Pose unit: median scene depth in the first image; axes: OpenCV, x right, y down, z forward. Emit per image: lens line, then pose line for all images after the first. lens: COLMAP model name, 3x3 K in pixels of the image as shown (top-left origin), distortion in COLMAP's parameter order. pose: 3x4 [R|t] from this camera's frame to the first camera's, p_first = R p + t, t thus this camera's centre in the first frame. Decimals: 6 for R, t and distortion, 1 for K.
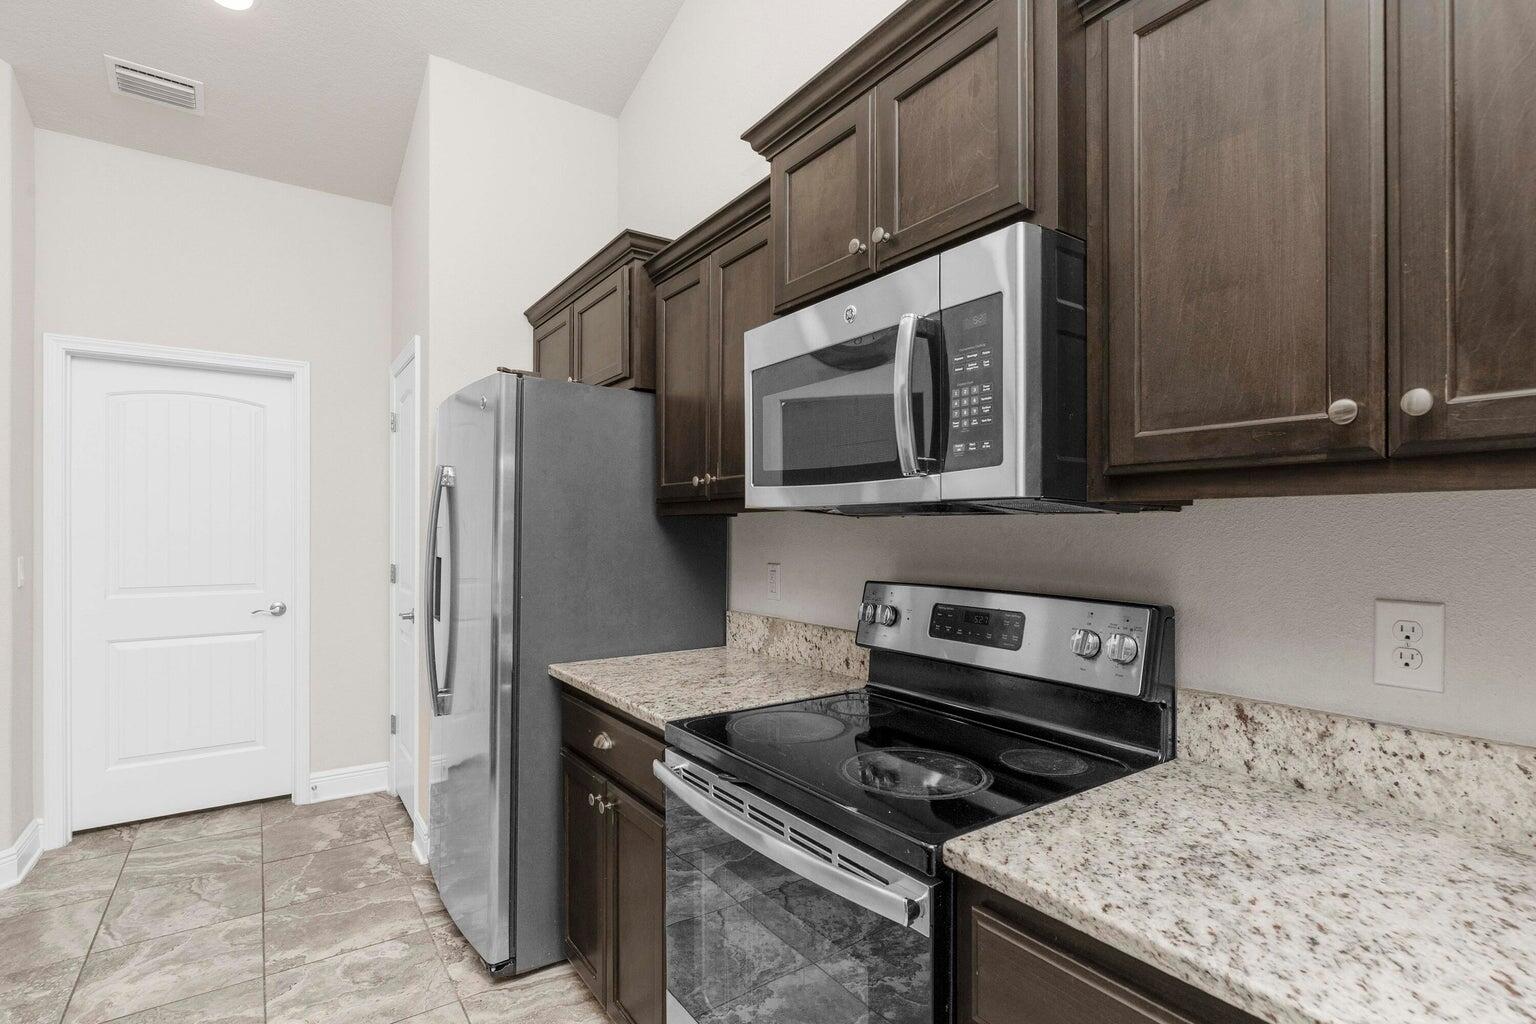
lens RADIAL K [[750.1, 0, 777.1], [0, 750.1, 526.0], [0, 0, 1]] dist [0.001906, 0.000089]
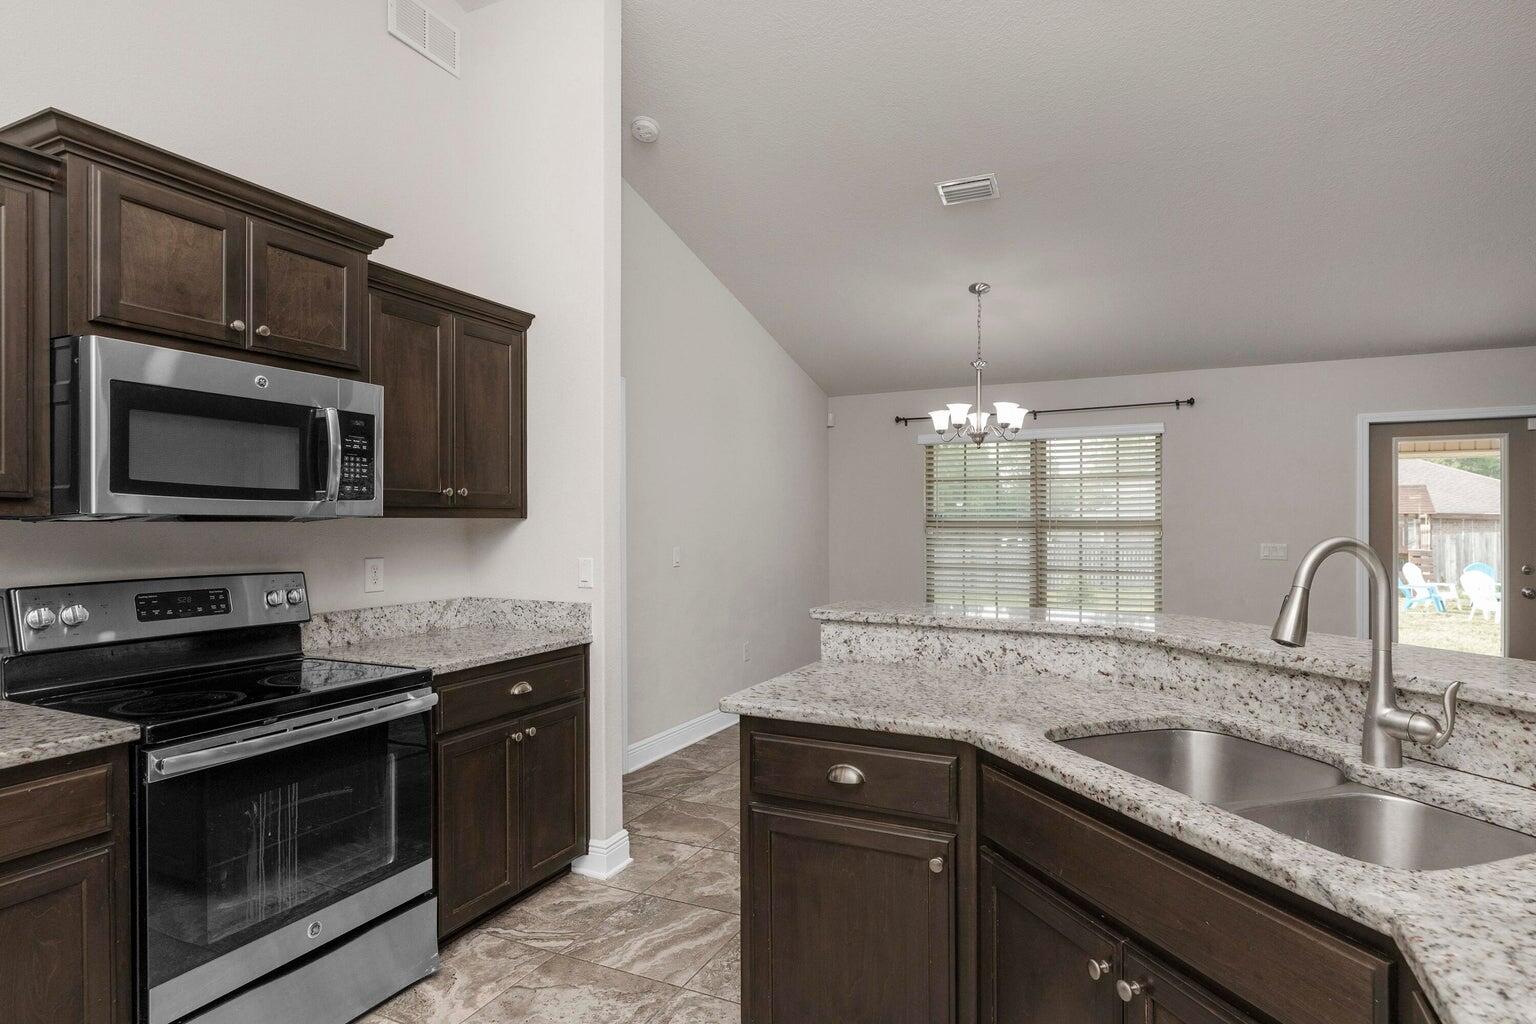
lens RADIAL K [[824.4, 0, 771.6], [0, 824.4, 527.3], [0, 0, 1]] dist [-0.002877, -0.000125]
pose [[-0.494431, -0.005041, 0.869202, -1.977023], [-0.002959, 0.999987, 0.004116, -0.017944], [-0.869212, -0.000537, -0.494440, 1.058421]]
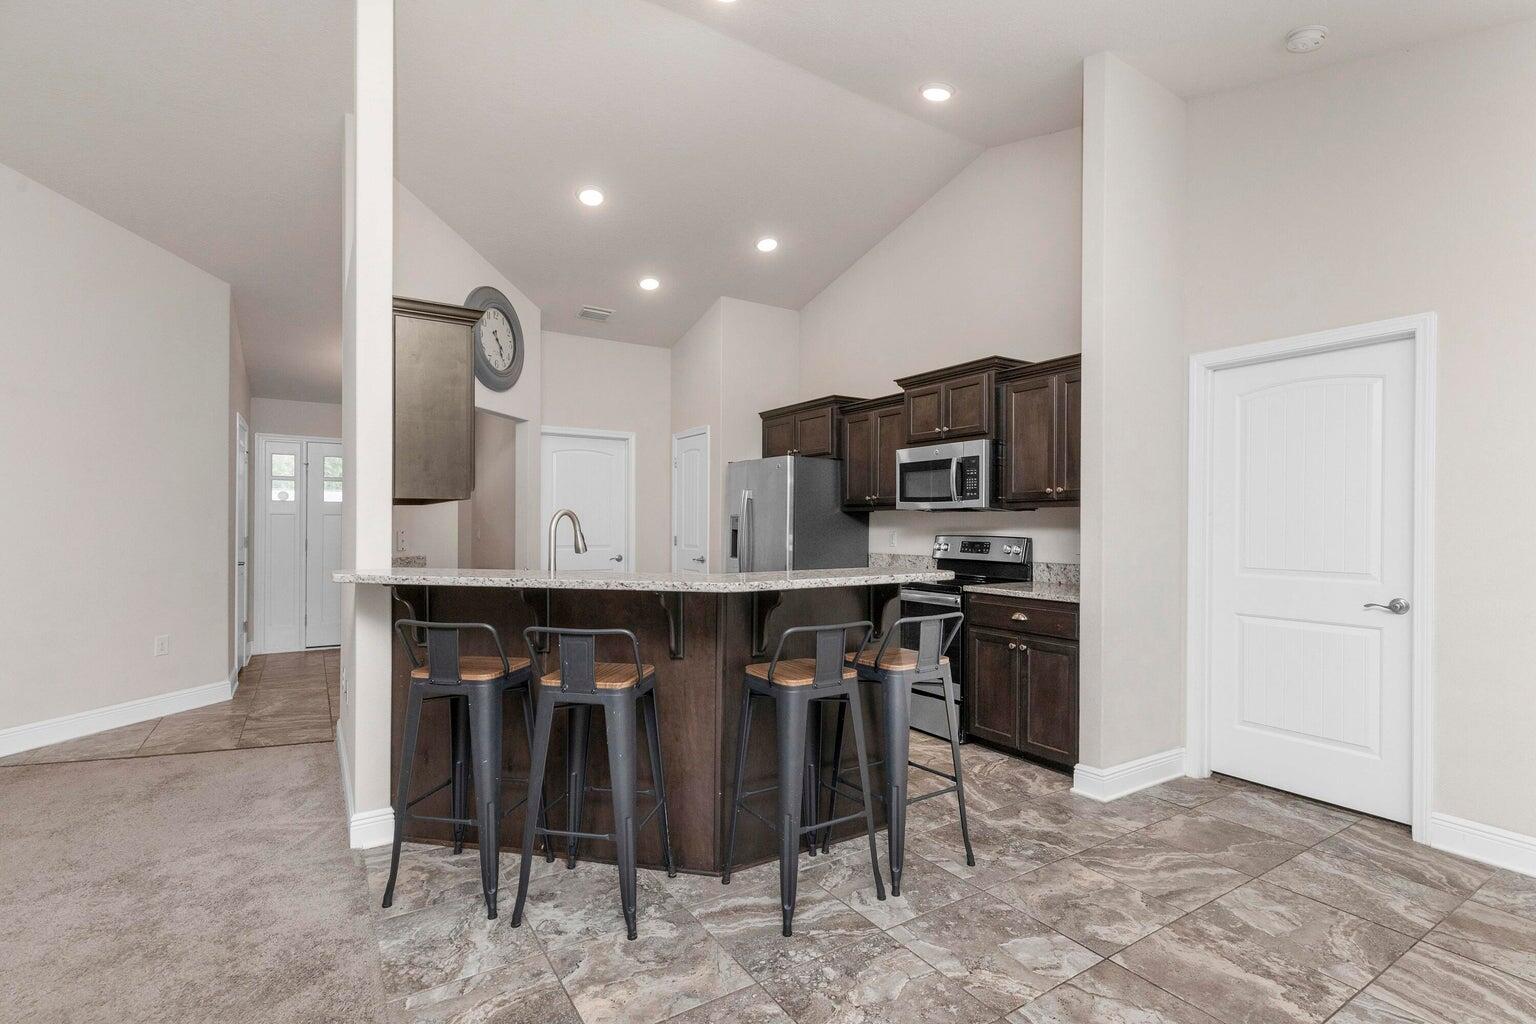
lens RADIAL K [[716.8, 0, 762.2], [0, 716.8, 511.8], [0, 0, 1]] dist [0.005450, -0.000545]
pose [[0.997968, 0.004513, -0.063560, -0.551154], [-0.005512, 0.999864, -0.015554, 0.046949], [0.063481, 0.015873, 0.997857, -2.605085]]
